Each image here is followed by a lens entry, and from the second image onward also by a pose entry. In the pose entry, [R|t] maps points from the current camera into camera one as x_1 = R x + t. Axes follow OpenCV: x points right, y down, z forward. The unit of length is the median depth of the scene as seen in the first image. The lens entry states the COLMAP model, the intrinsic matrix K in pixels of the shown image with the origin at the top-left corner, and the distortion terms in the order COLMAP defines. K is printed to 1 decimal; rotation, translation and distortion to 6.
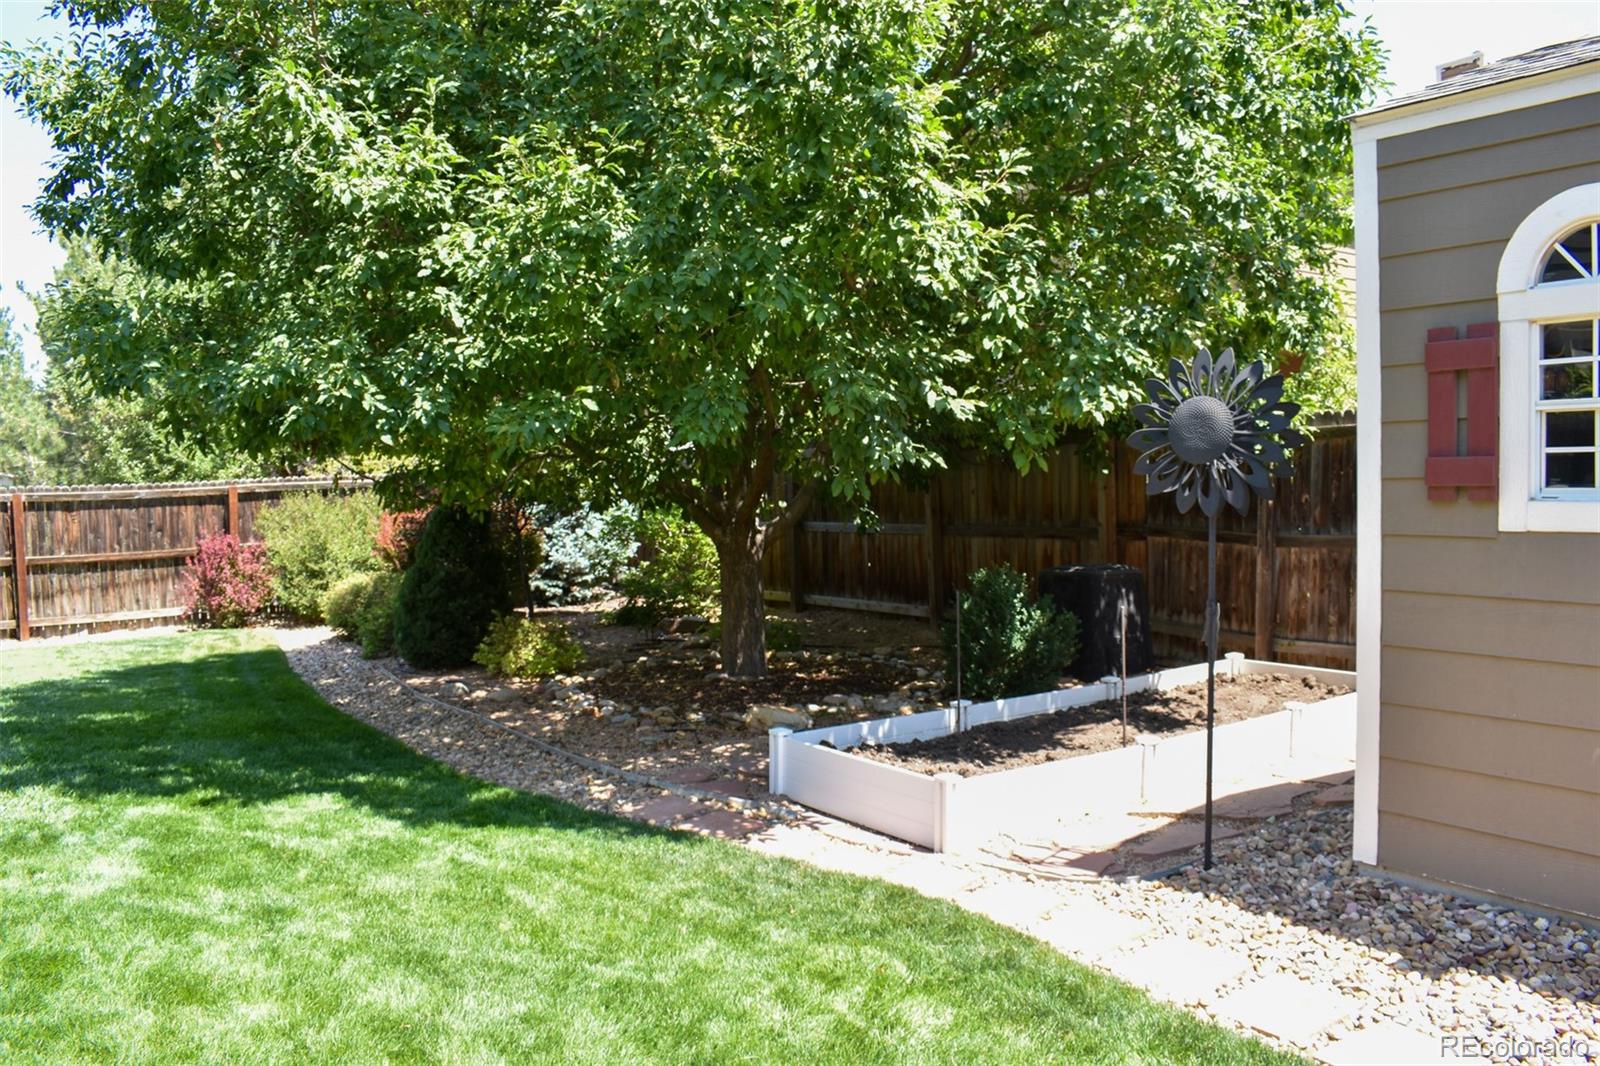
lens RADIAL K [[1262.9, 0, 800.0], [0, 1262.9, 533.0], [0, 0, 1]] dist [-0.063518, -0.001973]
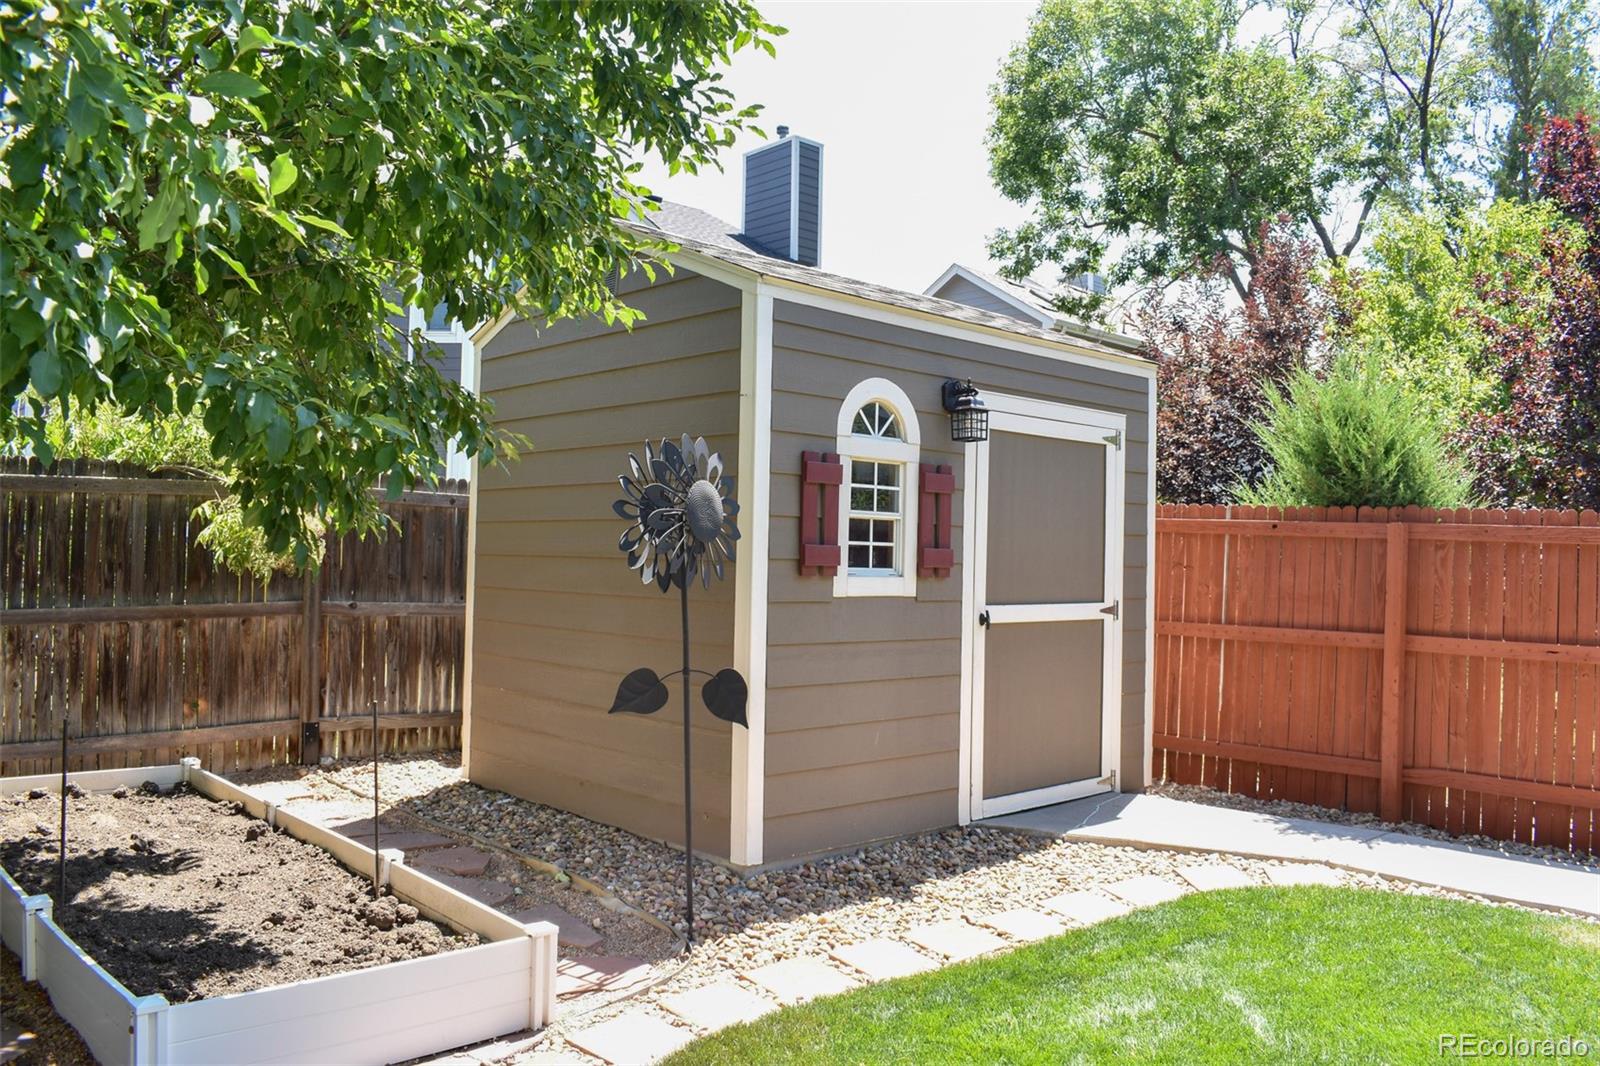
lens RADIAL K [[1262.9, 0, 800.0], [0, 1262.9, 533.0], [0, 0, 1]] dist [-0.063518, -0.001973]
pose [[-0.140892, 0.029629, 0.989582, -0.905475], [0.020054, 0.999432, -0.027069, -0.036963], [-0.989822, 0.016031, -0.141406, 1.246220]]
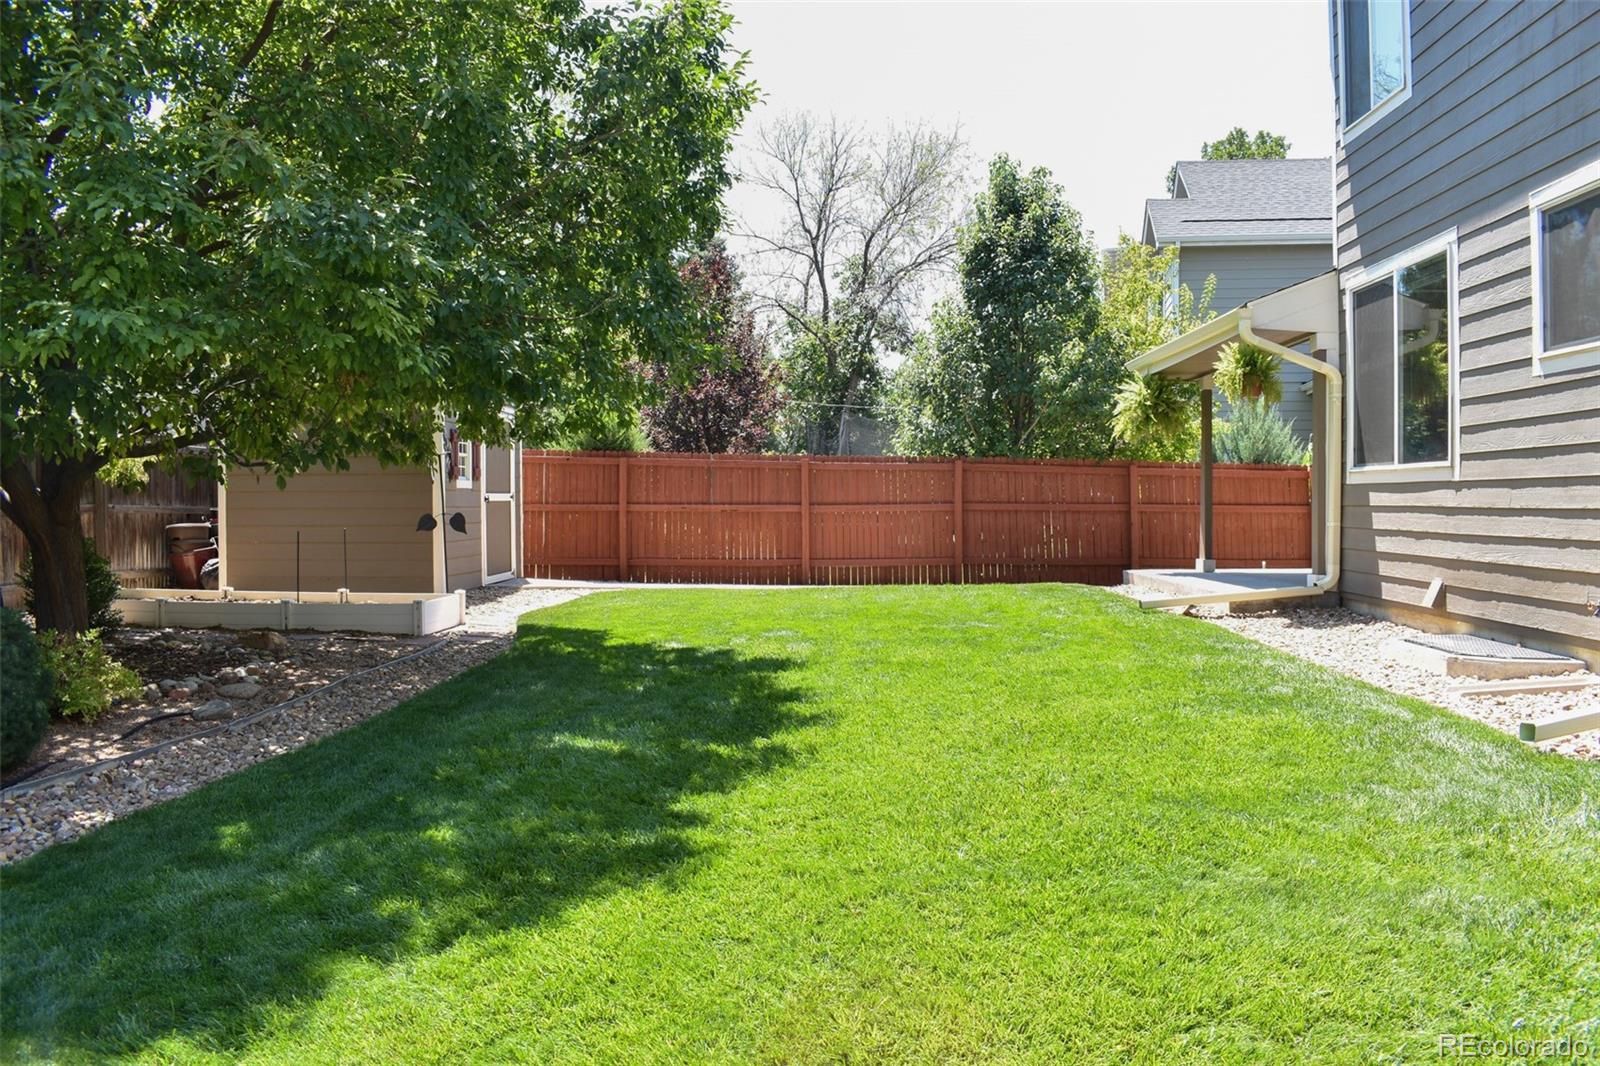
lens RADIAL K [[1262.9, 0, 800.0], [0, 1262.9, 533.0], [0, 0, 1]] dist [-0.063518, -0.001973]
pose [[-0.787268, -0.006361, 0.616578, -2.484203], [0.033330, 0.998046, 0.052852, -0.033148], [-0.615709, 0.062159, -0.785518, 3.279826]]
